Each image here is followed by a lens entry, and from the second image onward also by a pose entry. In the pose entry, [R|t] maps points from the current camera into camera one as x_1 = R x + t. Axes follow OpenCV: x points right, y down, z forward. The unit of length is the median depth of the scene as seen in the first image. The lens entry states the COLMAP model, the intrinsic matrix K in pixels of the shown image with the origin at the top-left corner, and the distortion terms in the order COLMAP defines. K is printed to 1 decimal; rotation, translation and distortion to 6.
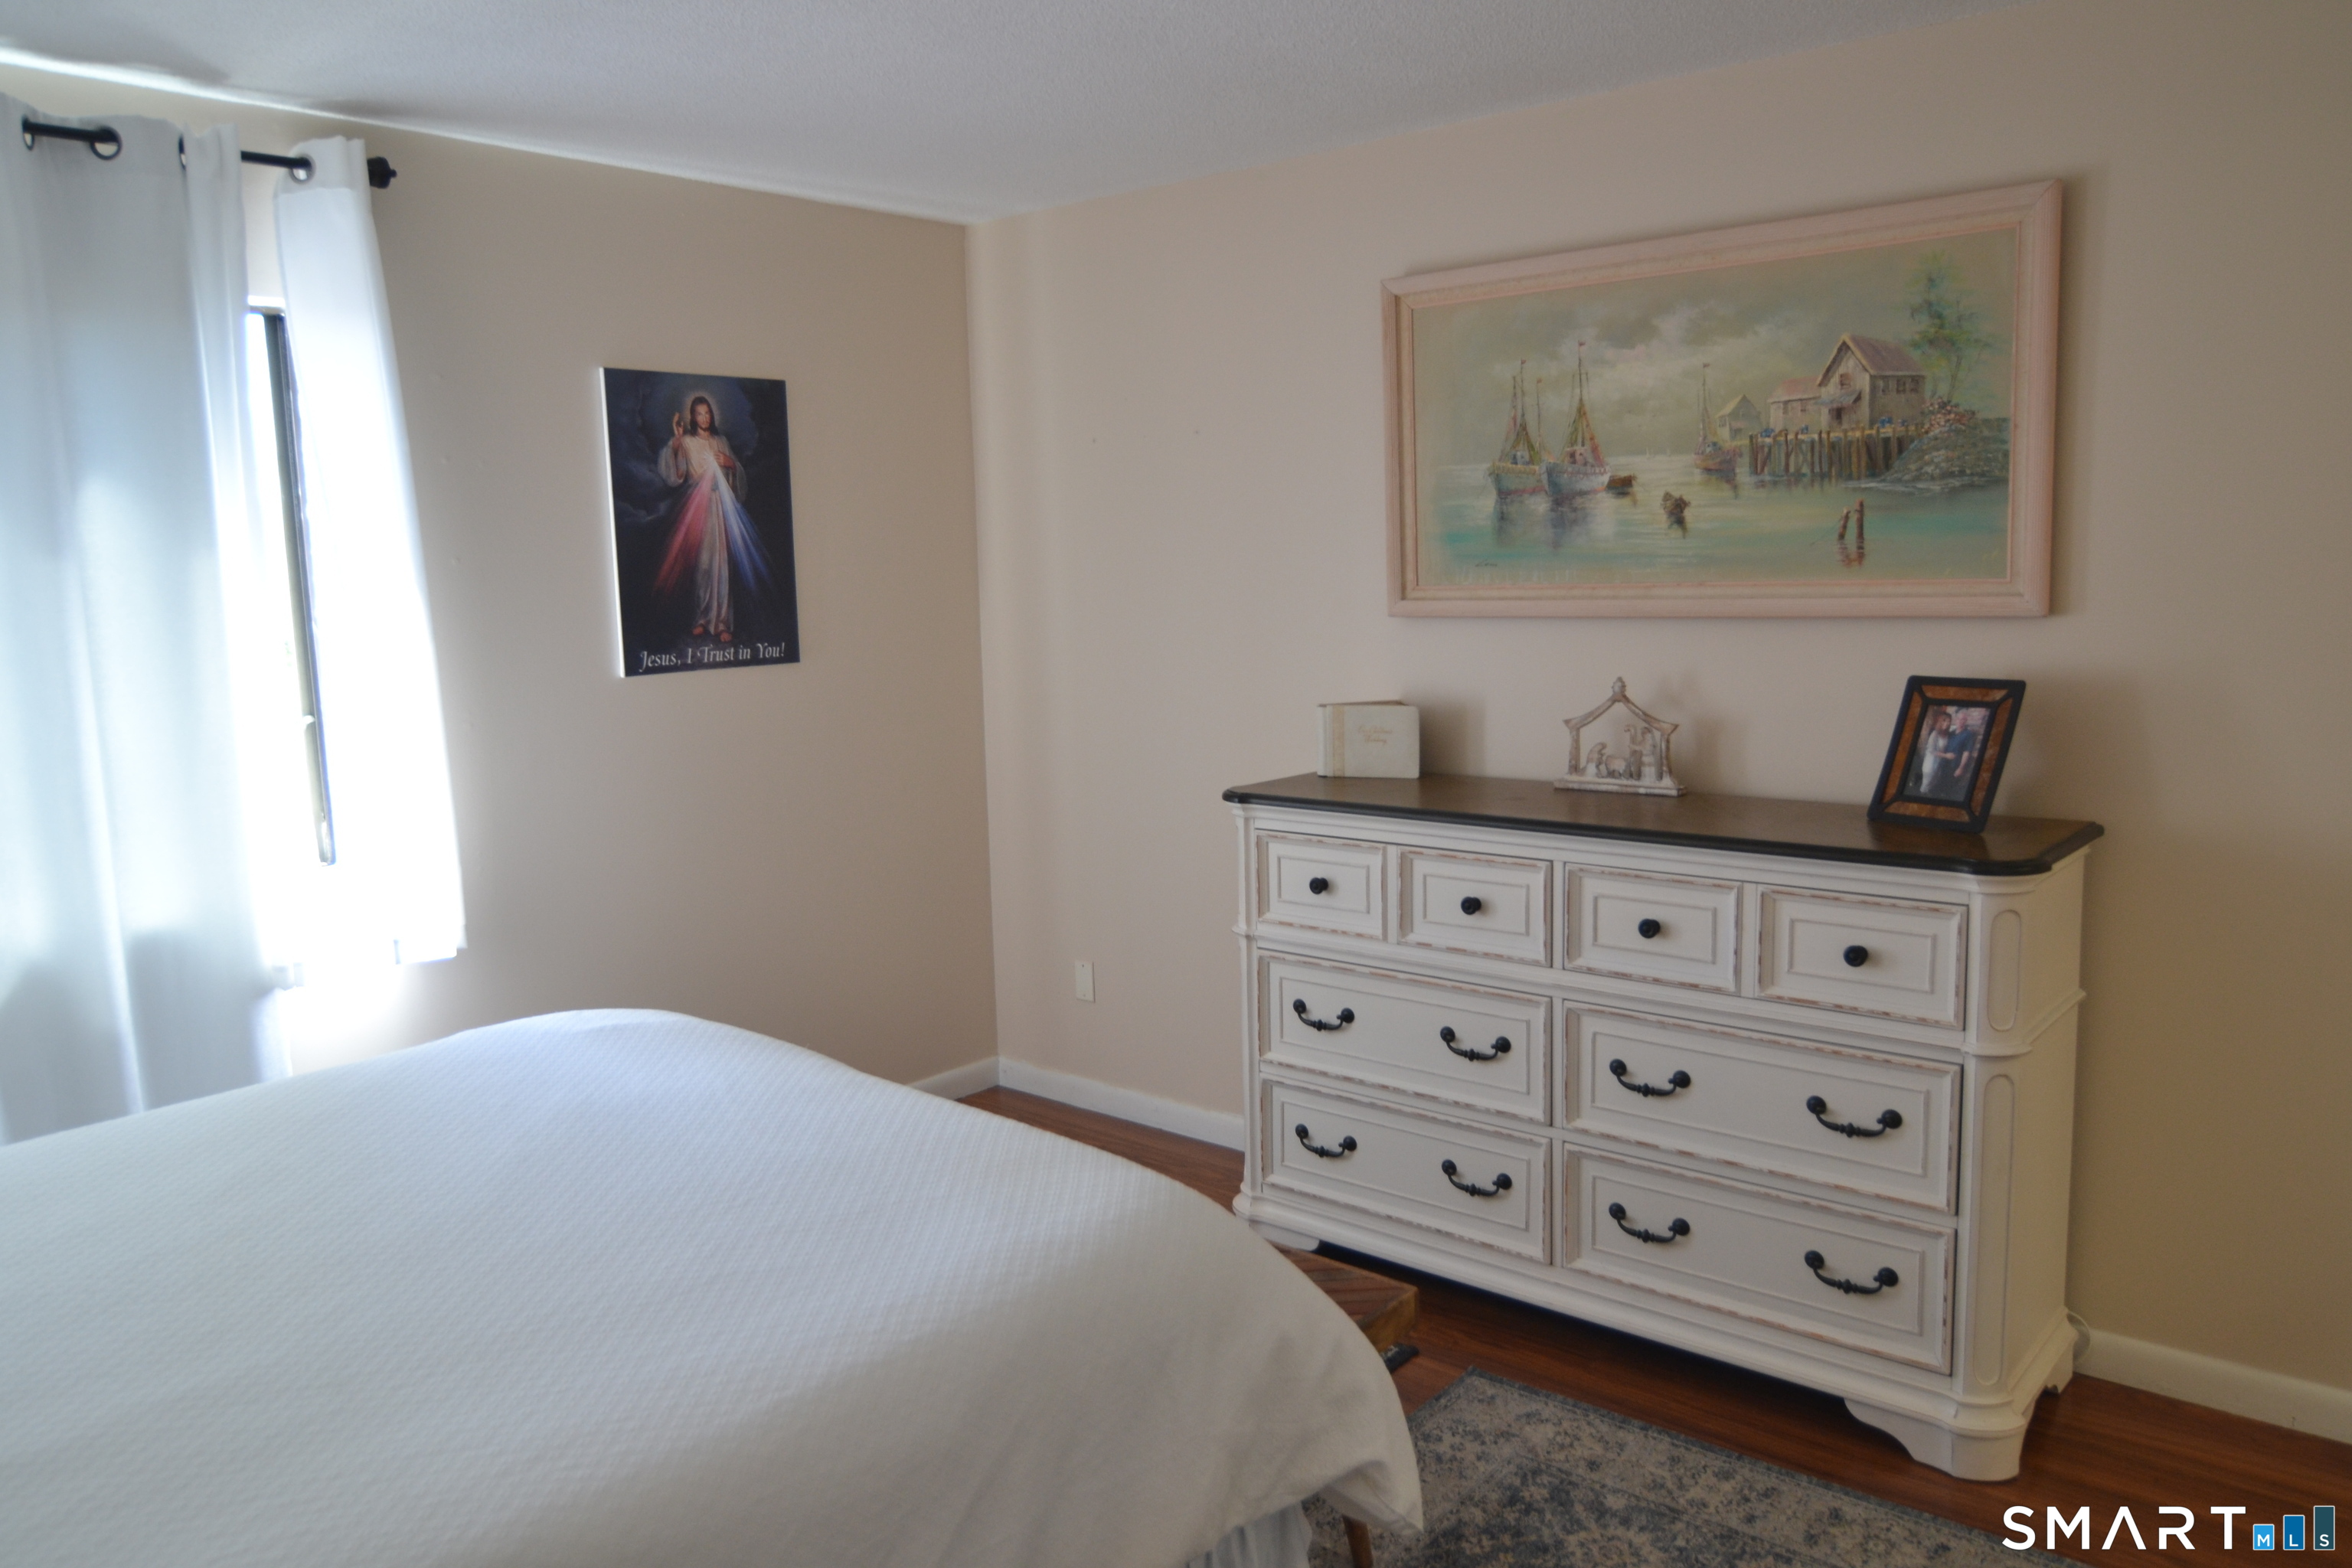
lens RADIAL K [[1666.5, 0, 1176.0], [0, 1666.5, 784.0], [0, 0, 1]] dist [-0.007252, -0.003164]
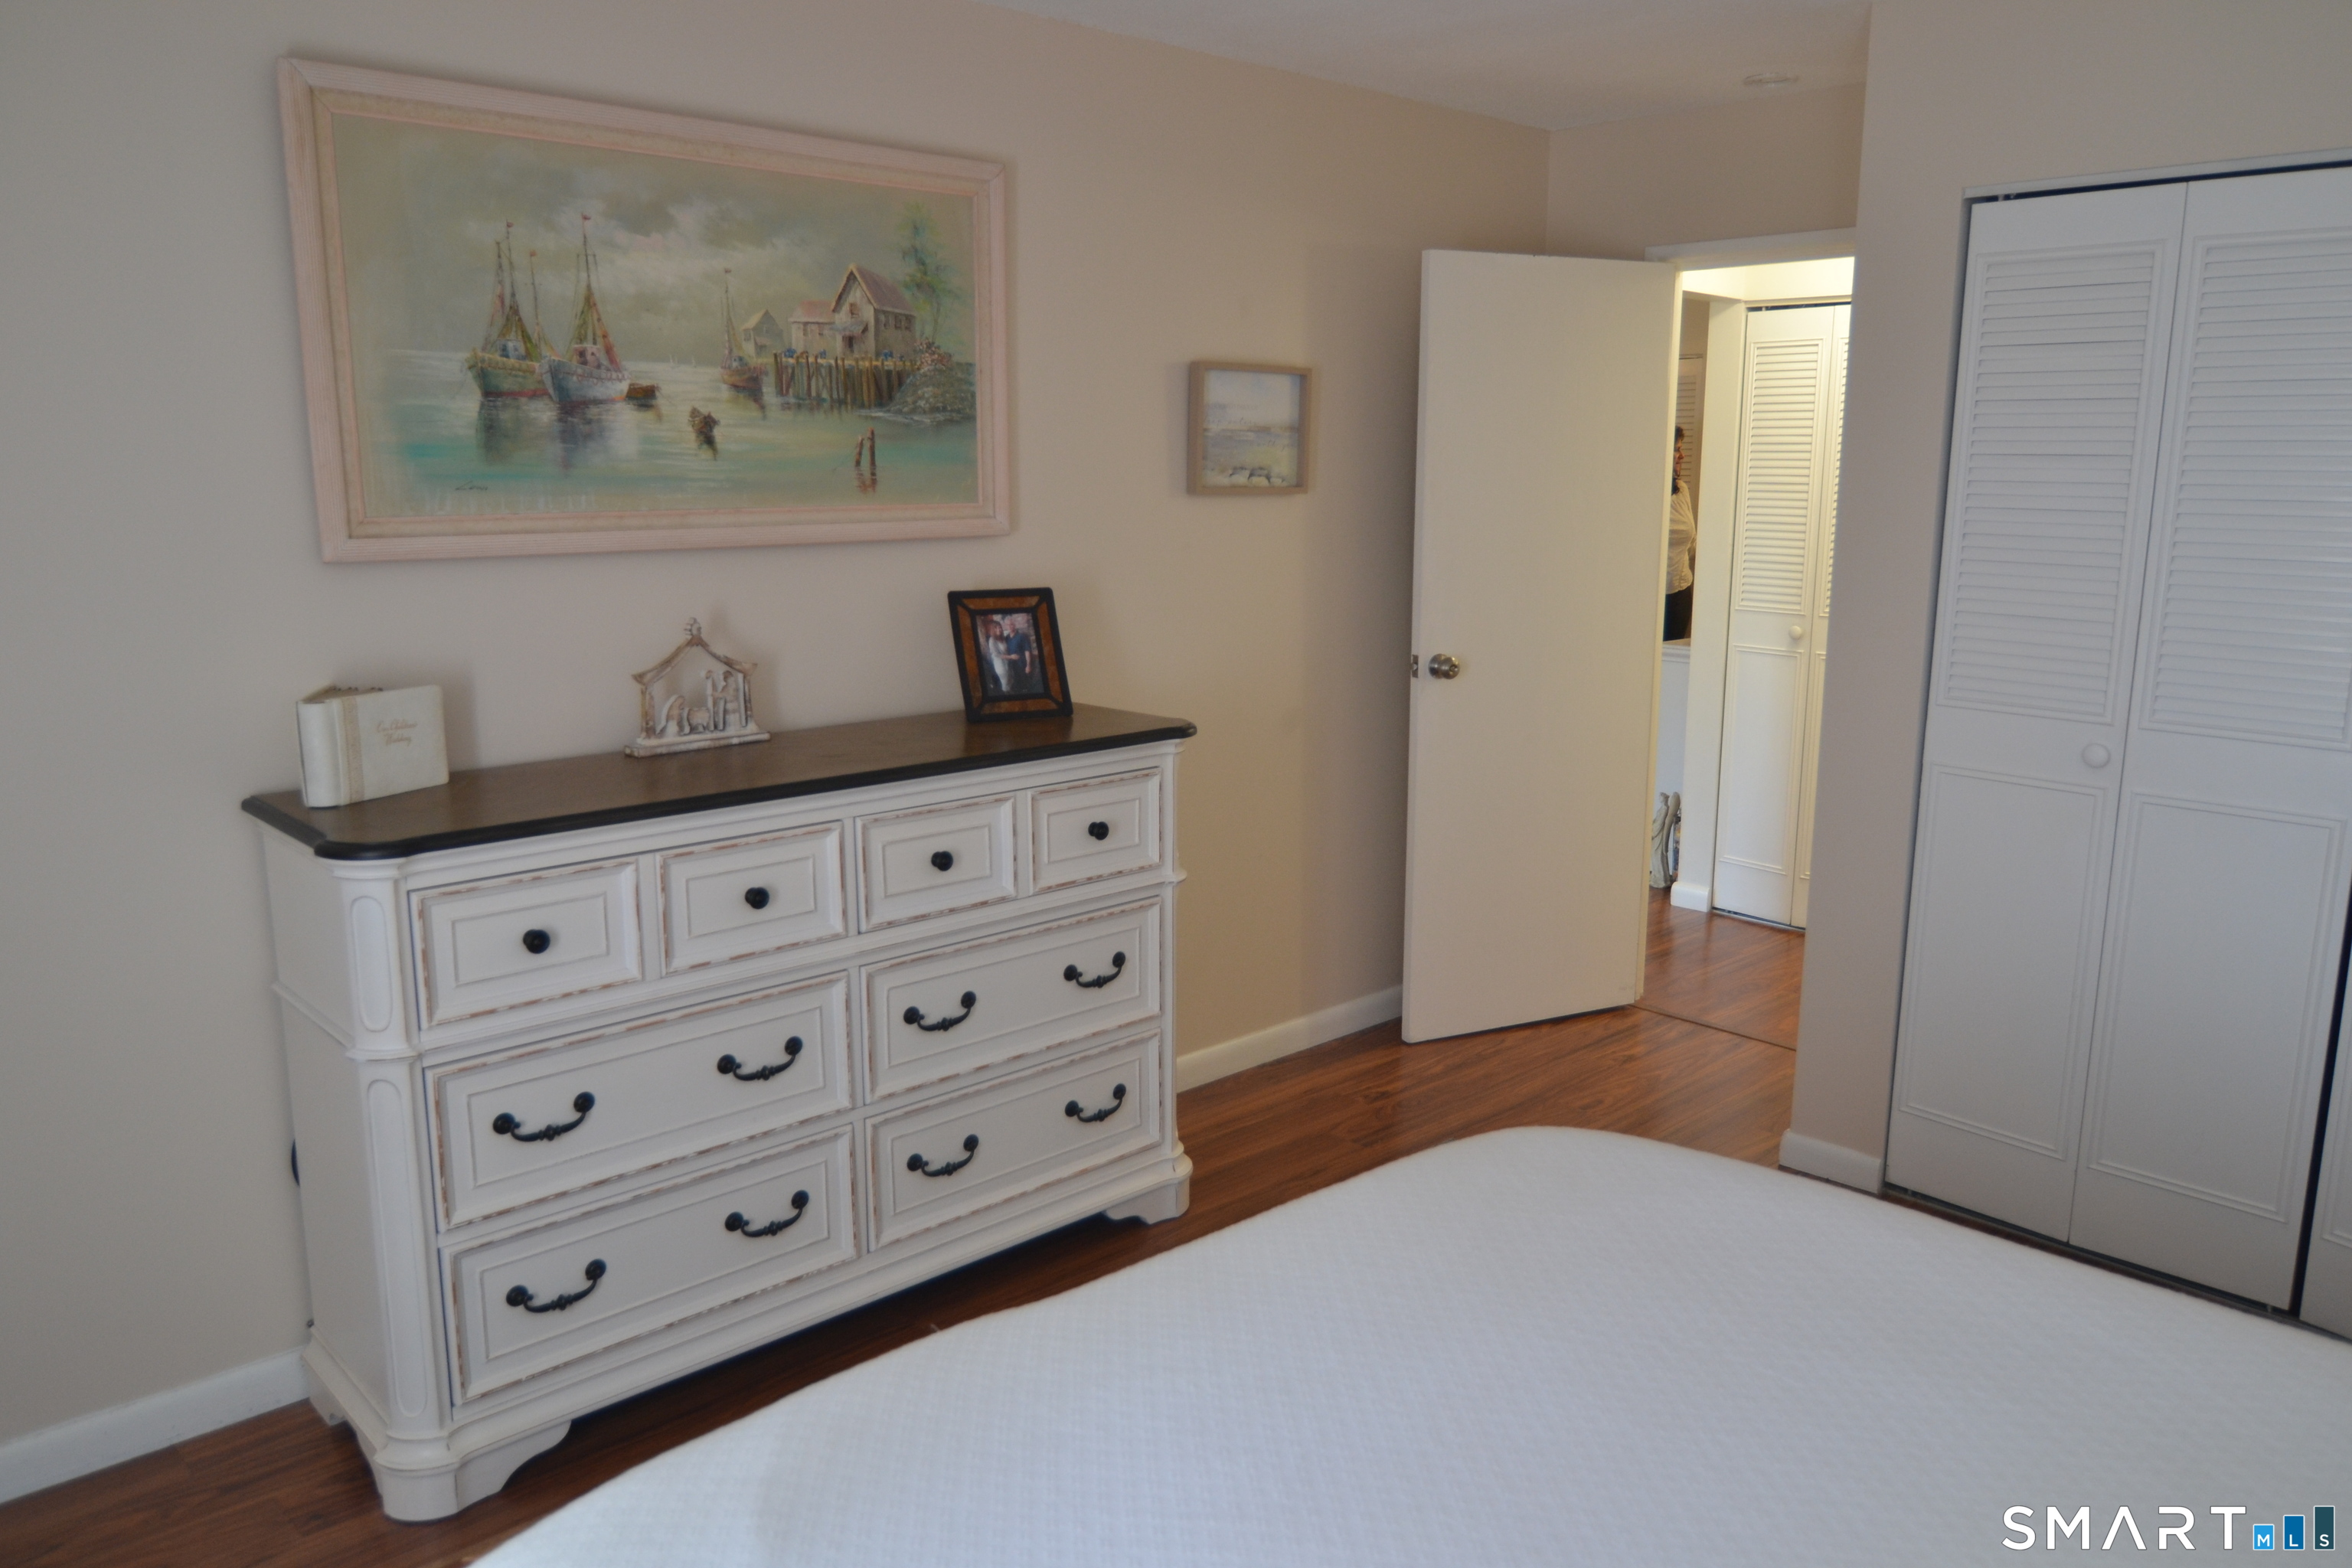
lens RADIAL K [[1666.5, 0, 1176.0], [0, 1666.5, 784.0], [0, 0, 1]] dist [-0.007252, -0.003164]
pose [[0.107327, -0.163540, 0.980681, -0.611370], [0.130003, 0.980218, 0.149235, -0.080374], [-0.985688, 0.111475, 0.126464, 0.682894]]
